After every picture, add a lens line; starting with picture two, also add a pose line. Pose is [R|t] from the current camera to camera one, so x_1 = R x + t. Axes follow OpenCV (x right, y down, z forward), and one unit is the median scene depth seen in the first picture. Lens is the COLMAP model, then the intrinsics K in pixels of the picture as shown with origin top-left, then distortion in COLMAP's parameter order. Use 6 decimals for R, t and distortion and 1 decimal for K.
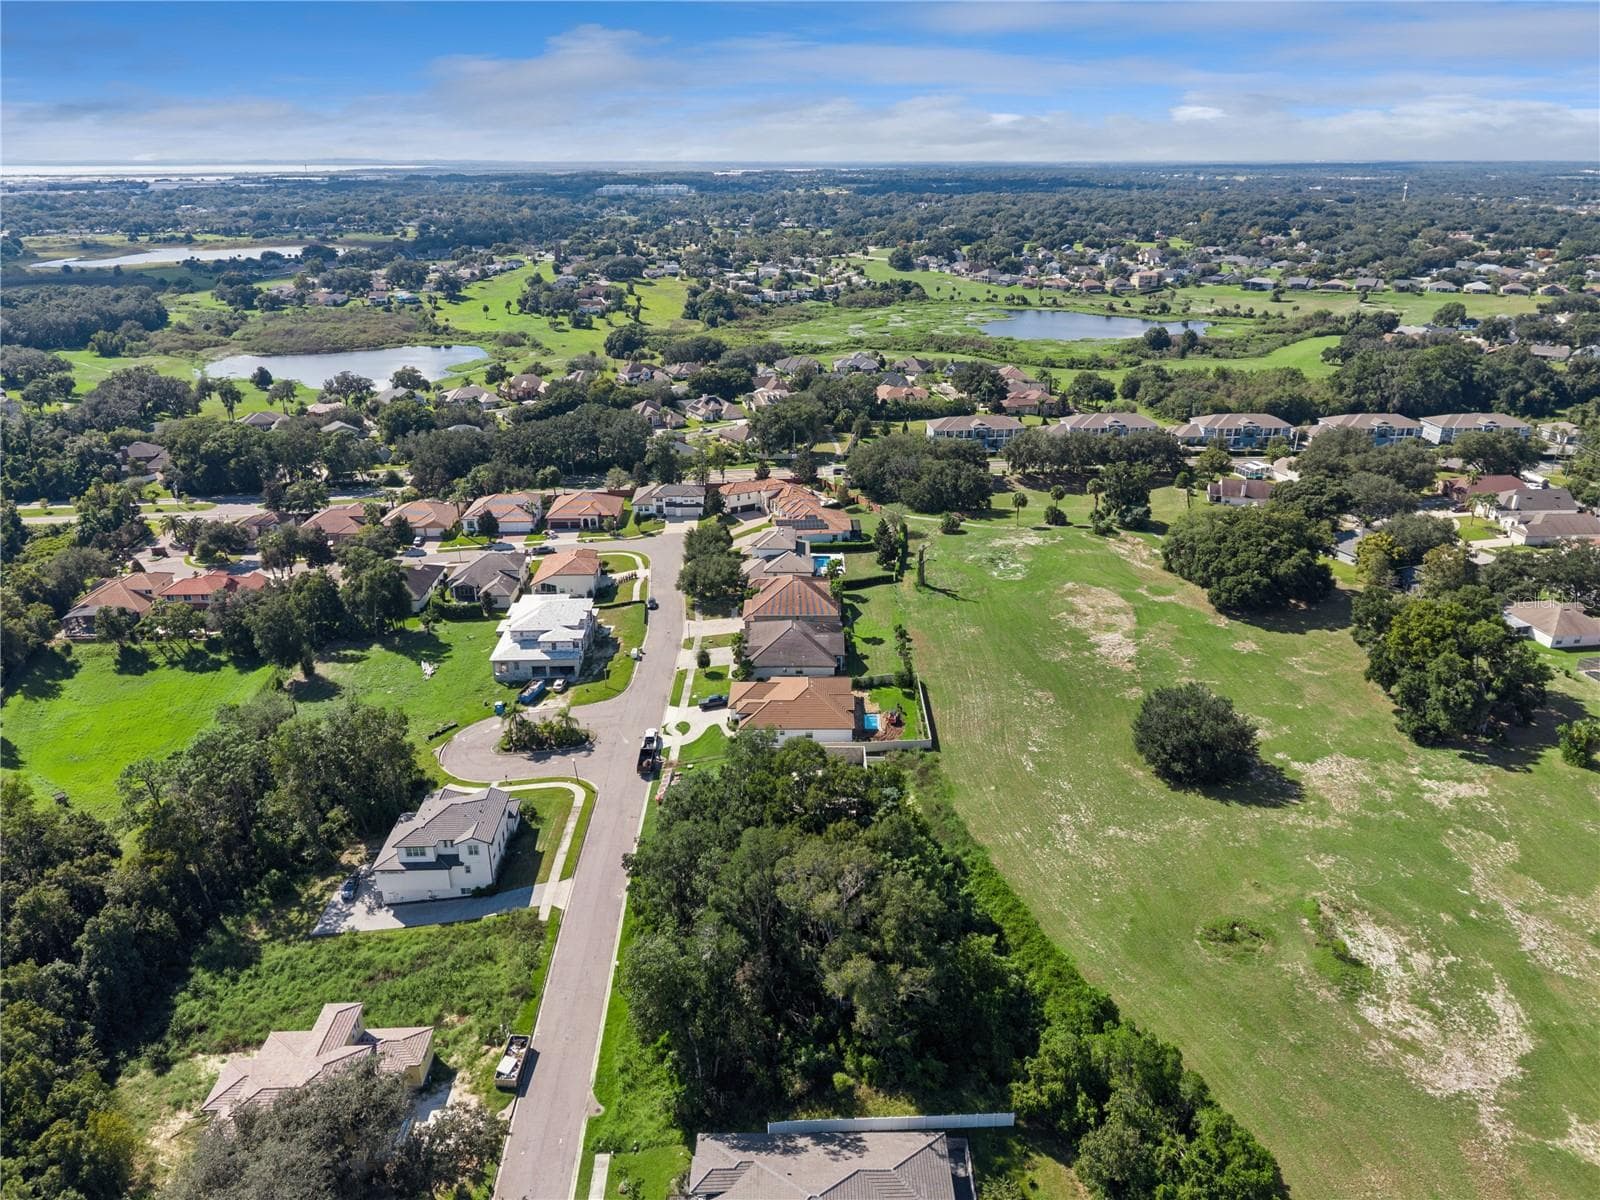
lens RADIAL K [[1086.1, 0, 803.5], [0, 1086.1, 590.3], [0, 0, 1]] dist [0.062606, -0.070904]
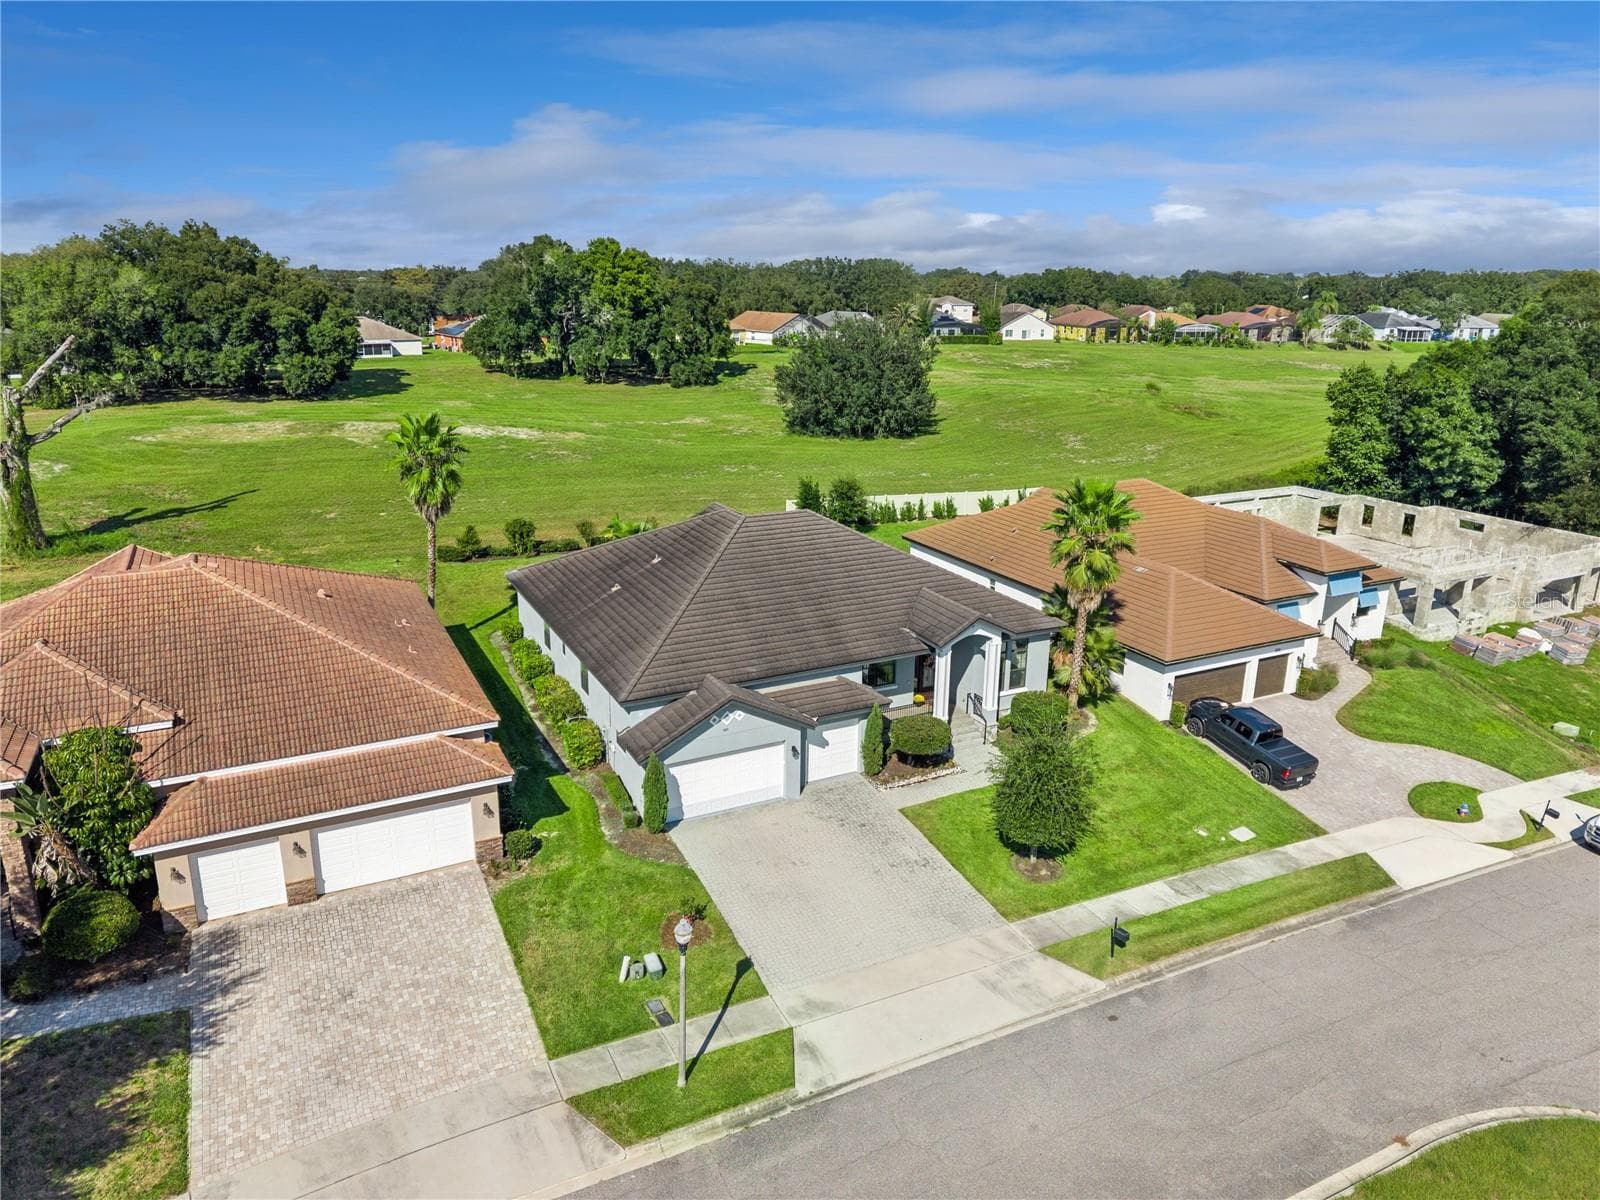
lens RADIAL K [[1081.5, 0, 795.0], [0, 1081.5, 593.4], [0, 0, 1]] dist [0.053714, -0.073853]
pose [[-0.448888, -0.252271, 0.857239, -0.235205], [0.323699, 0.848262, 0.419132, -0.055308], [-0.832898, 0.465630, -0.299114, 1.151228]]
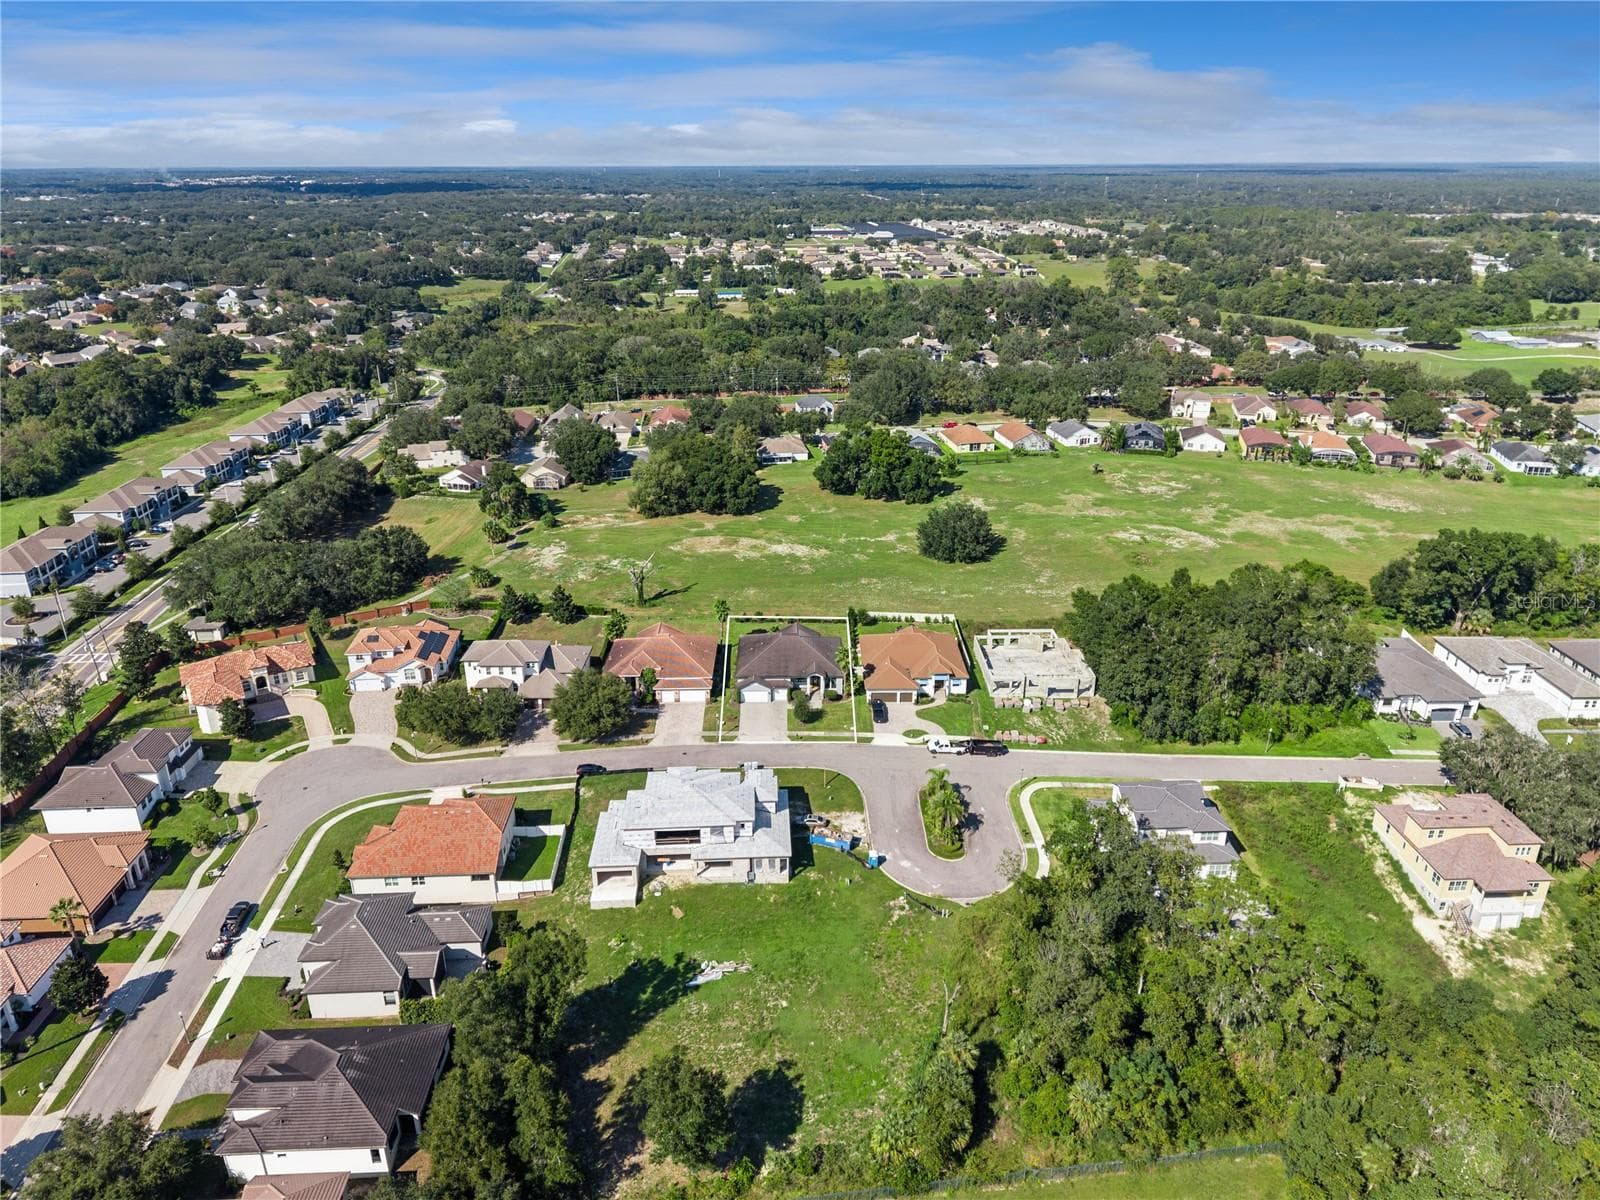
lens RADIAL K [[1069.9, 0, 796.4], [0, 1069.9, 594.5], [0, 0, 1]] dist [0.068275, -0.091359]
pose [[-0.006087, -0.370527, 0.928802, -0.963954], [0.374690, 0.860307, 0.345657, -0.359765], [-0.927130, 0.350117, 0.133596, 0.912634]]
